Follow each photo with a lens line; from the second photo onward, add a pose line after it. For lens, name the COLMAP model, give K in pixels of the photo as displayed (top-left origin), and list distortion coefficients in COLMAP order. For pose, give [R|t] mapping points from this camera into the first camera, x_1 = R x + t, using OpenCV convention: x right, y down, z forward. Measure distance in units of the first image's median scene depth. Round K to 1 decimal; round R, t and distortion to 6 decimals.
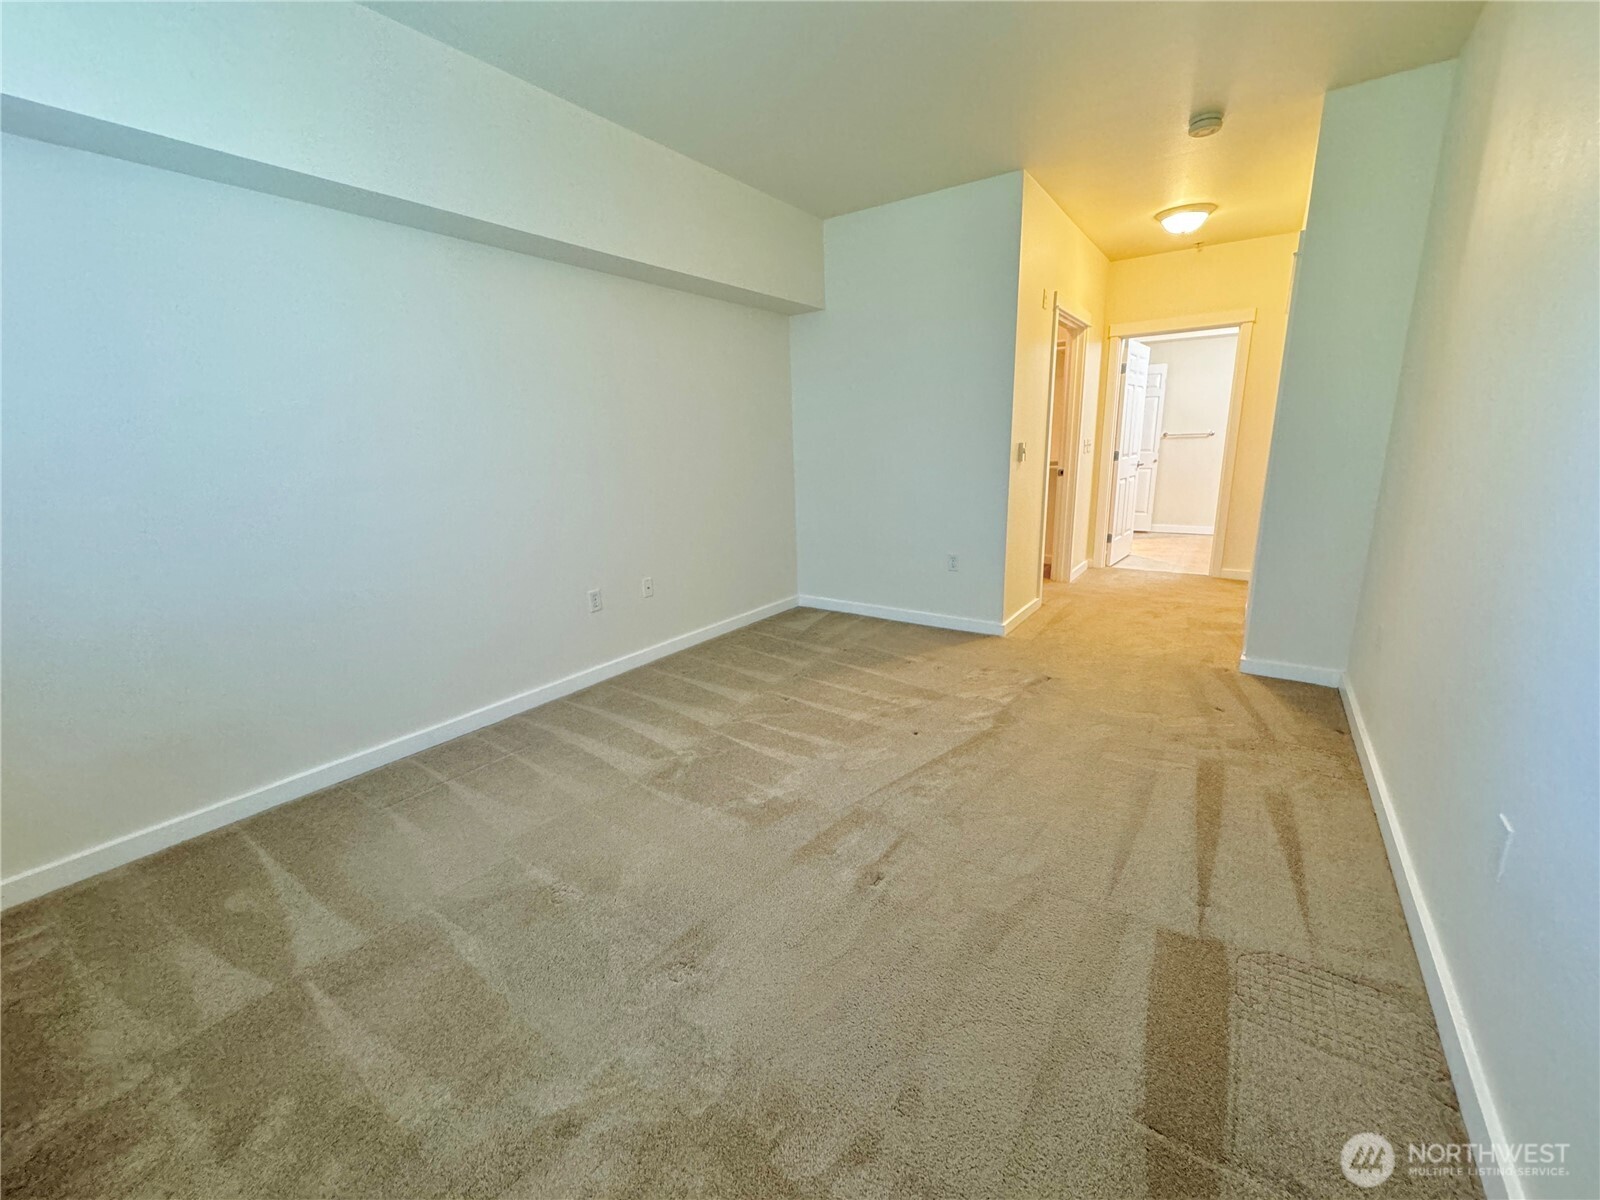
lens RADIAL K [[636.3, 0, 805.1], [0, 636.3, 598.6], [0, 0, 1]] dist [0.000768, -0.000021]
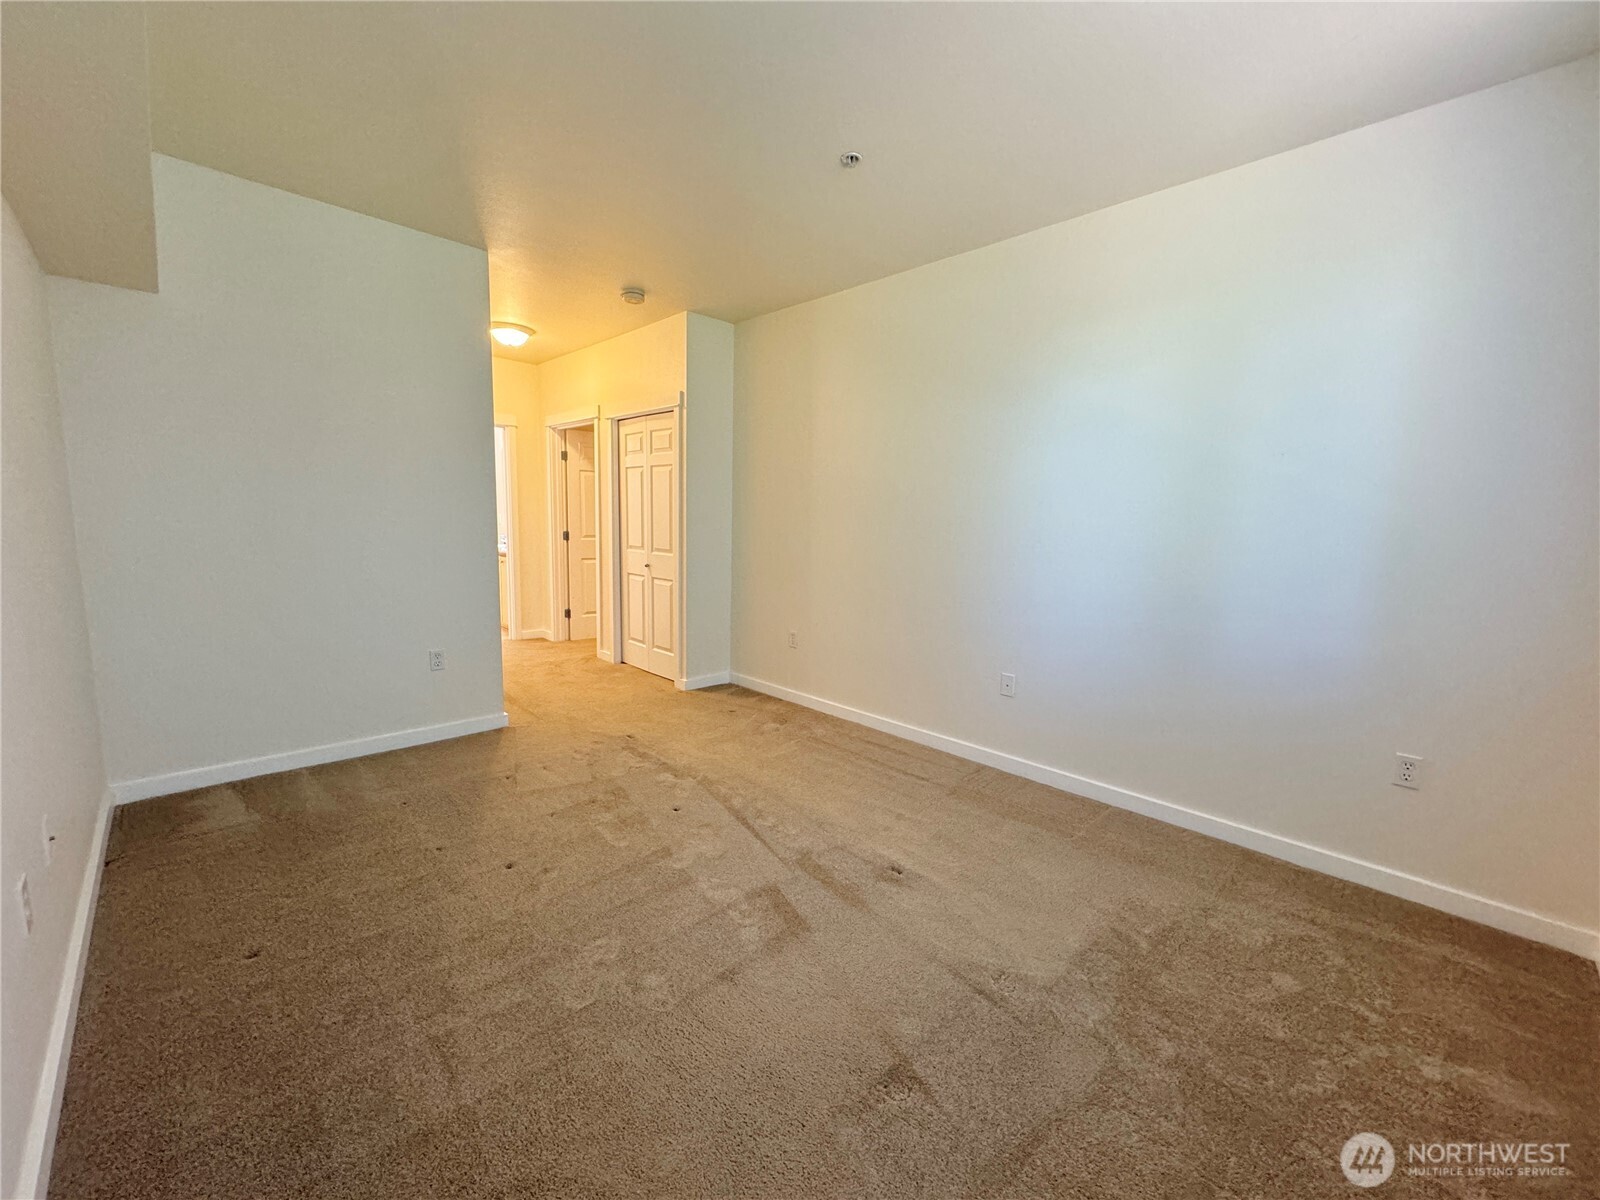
lens RADIAL K [[636.3, 0, 805.1], [0, 636.3, 598.6], [0, 0, 1]] dist [0.000768, -0.000021]
pose [[0.176204, -0.094144, 0.979841, -0.675783], [0.202137, 0.977663, 0.057584, -0.119313], [-0.963376, 0.187916, 0.191298, 0.504853]]
